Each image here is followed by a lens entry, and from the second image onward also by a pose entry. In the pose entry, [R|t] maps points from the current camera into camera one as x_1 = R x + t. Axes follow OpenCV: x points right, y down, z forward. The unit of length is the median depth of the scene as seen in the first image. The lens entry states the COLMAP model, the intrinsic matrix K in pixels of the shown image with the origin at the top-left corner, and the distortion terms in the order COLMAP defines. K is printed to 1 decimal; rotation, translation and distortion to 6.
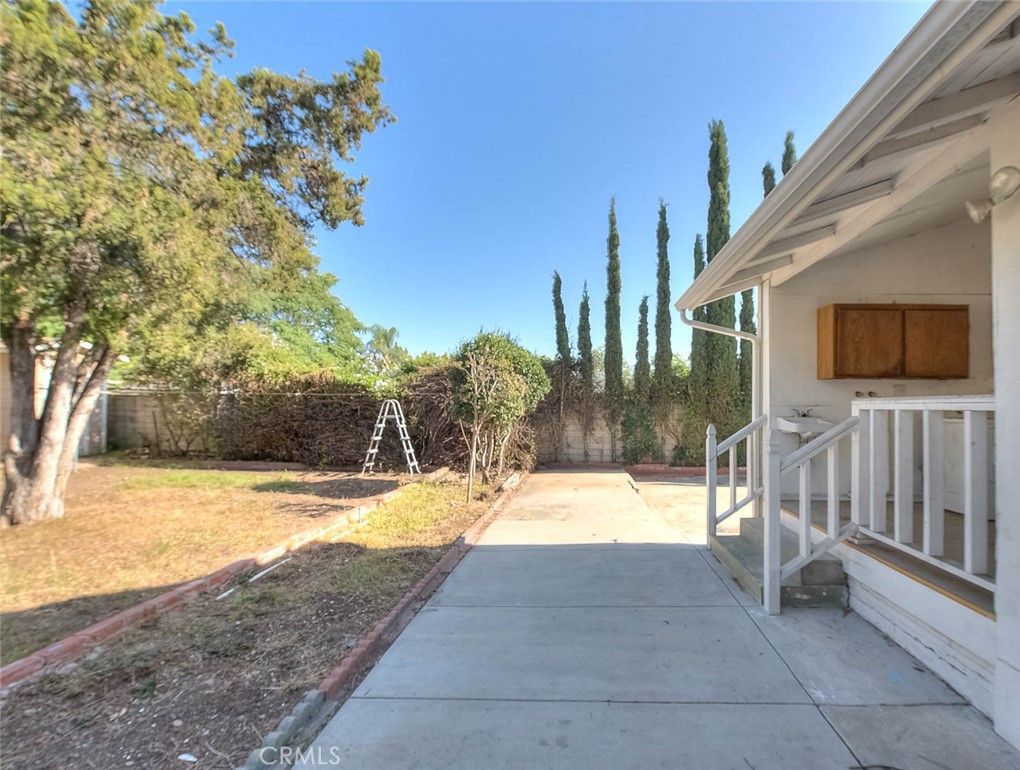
lens RADIAL K [[455.9, 0, 584.1], [0, 455.9, 397.7], [0, 0, 1]] dist [-0.001299, -0.002386]
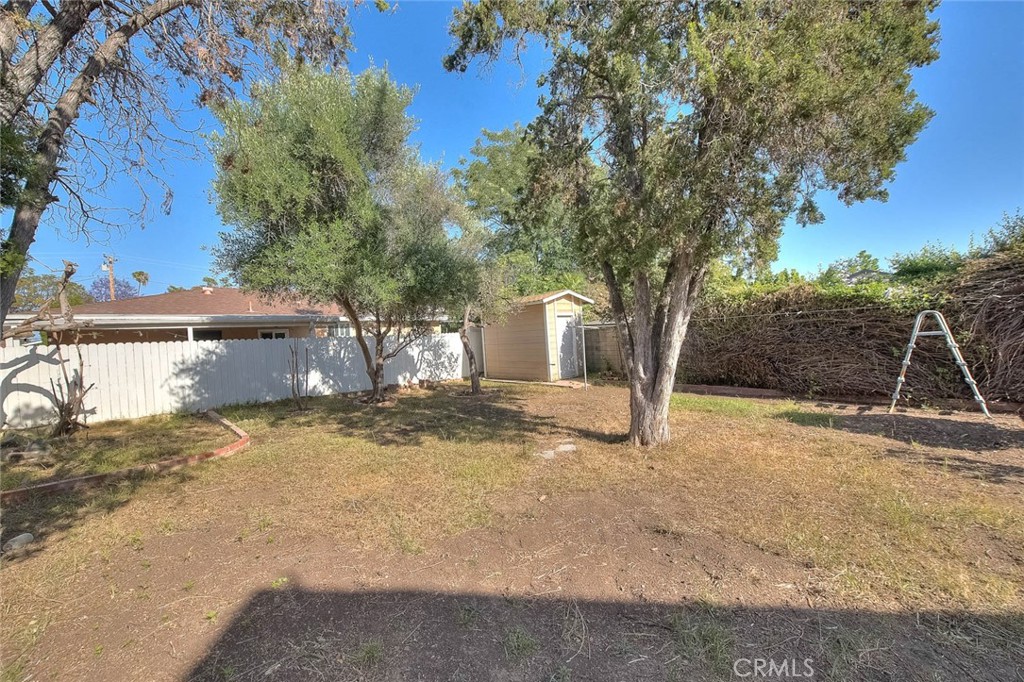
lens RADIAL K [[412.2, 0, 509.0], [0, 412.2, 345.6], [0, 0, 1]] dist [0.002226, -0.002675]
pose [[0.675276, -0.034486, -0.736759, -0.631693], [0.072239, 0.997196, 0.019534, -0.001381], [0.734019, -0.066413, 0.675873, 0.083190]]
